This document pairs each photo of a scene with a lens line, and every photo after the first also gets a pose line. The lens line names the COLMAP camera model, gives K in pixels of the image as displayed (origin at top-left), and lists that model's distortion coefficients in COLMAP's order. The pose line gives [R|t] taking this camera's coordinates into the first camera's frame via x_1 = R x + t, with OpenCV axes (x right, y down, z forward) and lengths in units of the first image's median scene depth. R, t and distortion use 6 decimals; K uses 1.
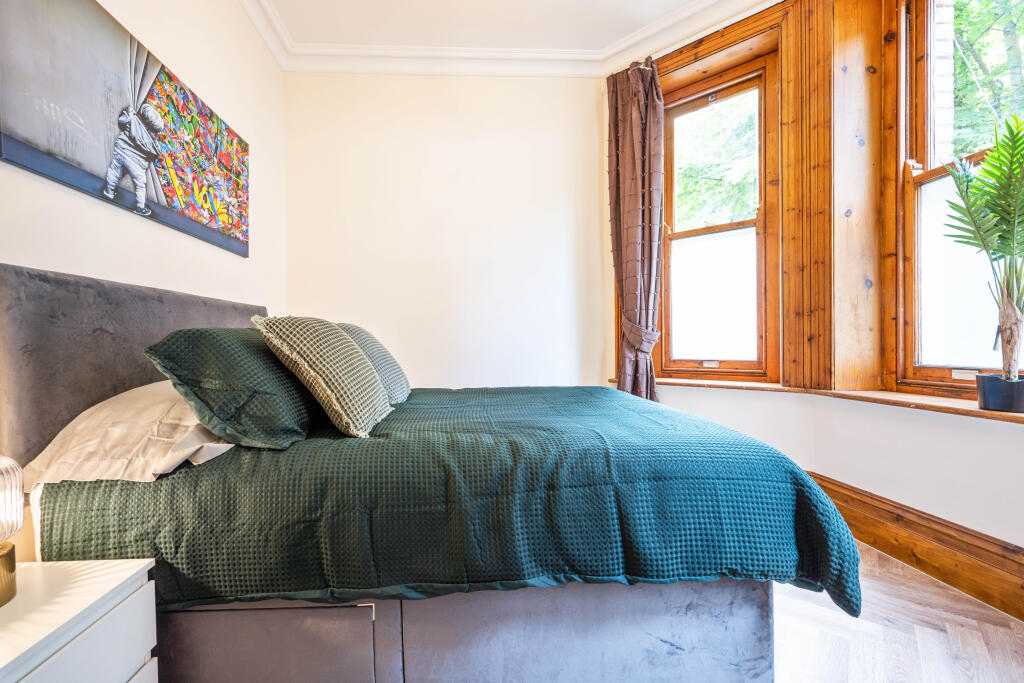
lens RADIAL K [[423.5, 0, 510.9], [0, 423.5, 348.7], [0, 0, 1]] dist [0.000472, -0.000145]
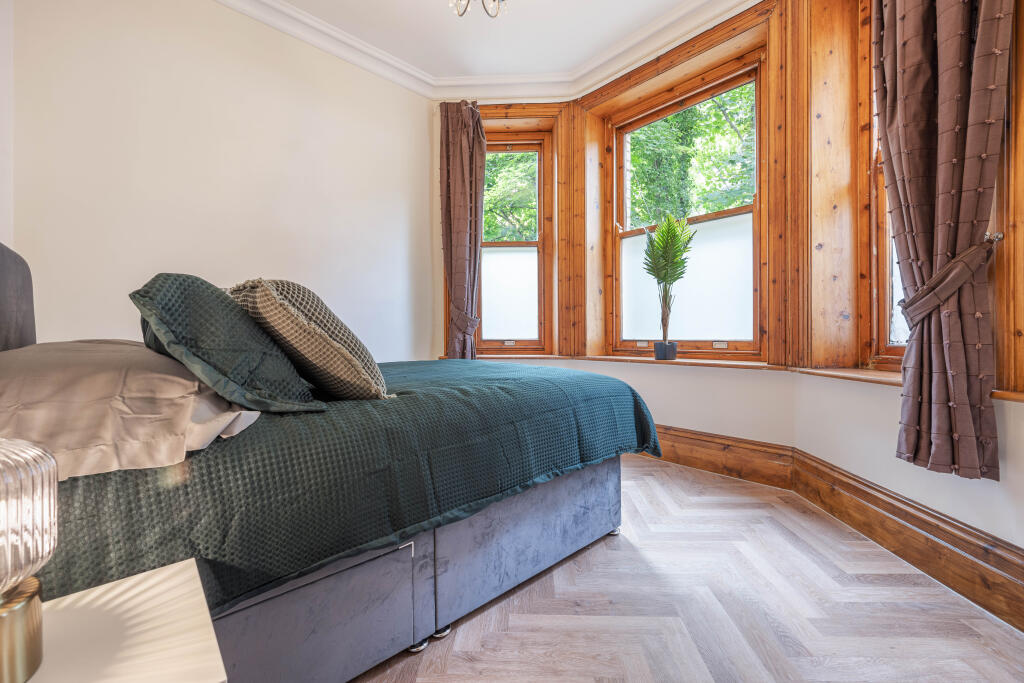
lens RADIAL K [[403.6, 0, 512.0], [0, 403.6, 341.5], [0, 0, 1]] dist [-0.000598, -0.000067]
pose [[0.759225, -0.000252, 0.650829, -0.436627], [0.007428, 0.999938, -0.008278, 0.050850], [-0.650786, 0.011119, 0.759179, 0.018793]]
